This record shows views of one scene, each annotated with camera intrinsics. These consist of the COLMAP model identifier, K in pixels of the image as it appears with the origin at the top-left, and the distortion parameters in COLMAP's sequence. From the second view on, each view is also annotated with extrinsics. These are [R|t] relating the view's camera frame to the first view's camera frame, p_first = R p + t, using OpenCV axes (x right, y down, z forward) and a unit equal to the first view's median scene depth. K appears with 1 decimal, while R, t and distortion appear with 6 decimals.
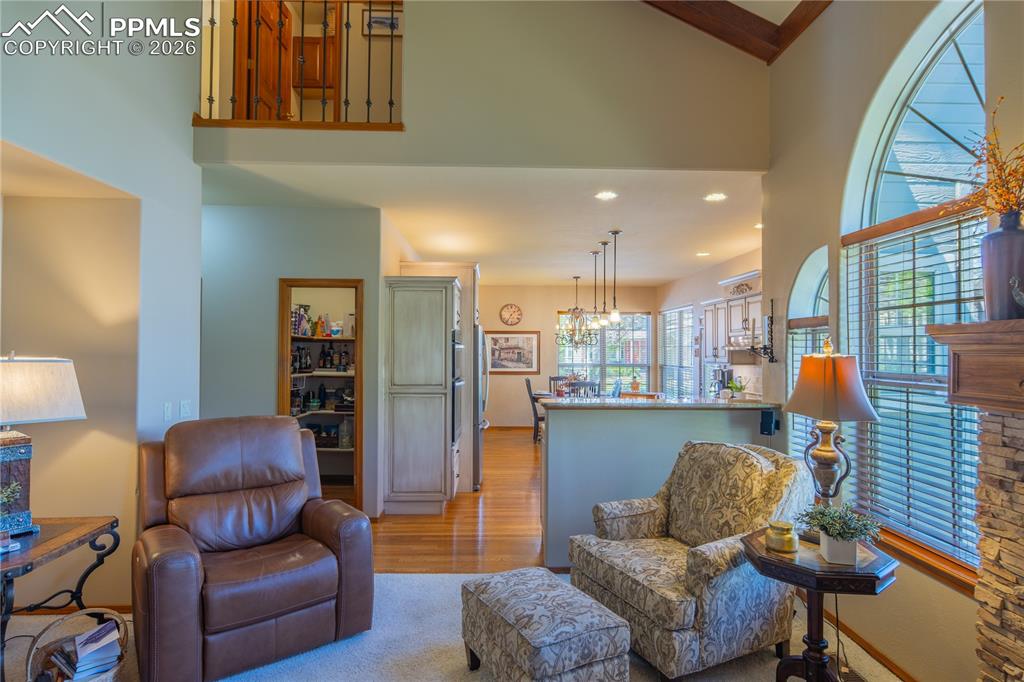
lens RADIAL K [[550.8, 0, 508.9], [0, 550.8, 343.2], [0, 0, 1]] dist [-0.003400, 0.002130]
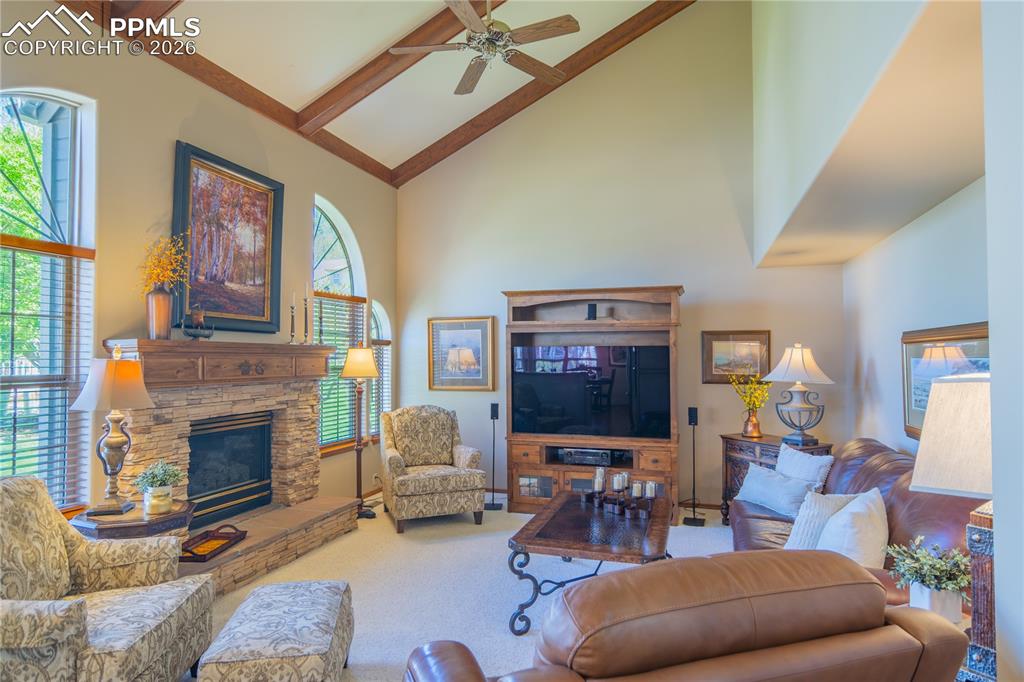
lens RADIAL K [[570.1, 0, 512.0], [0, 570.1, 341.0], [0, 0, 1]] dist [-0.007111, 0.008198]
pose [[-0.940558, 0.004256, 0.339606, -0.524391], [-0.009411, 0.999211, -0.038586, 0.016160], [-0.339503, -0.039488, -0.939776, 1.443611]]
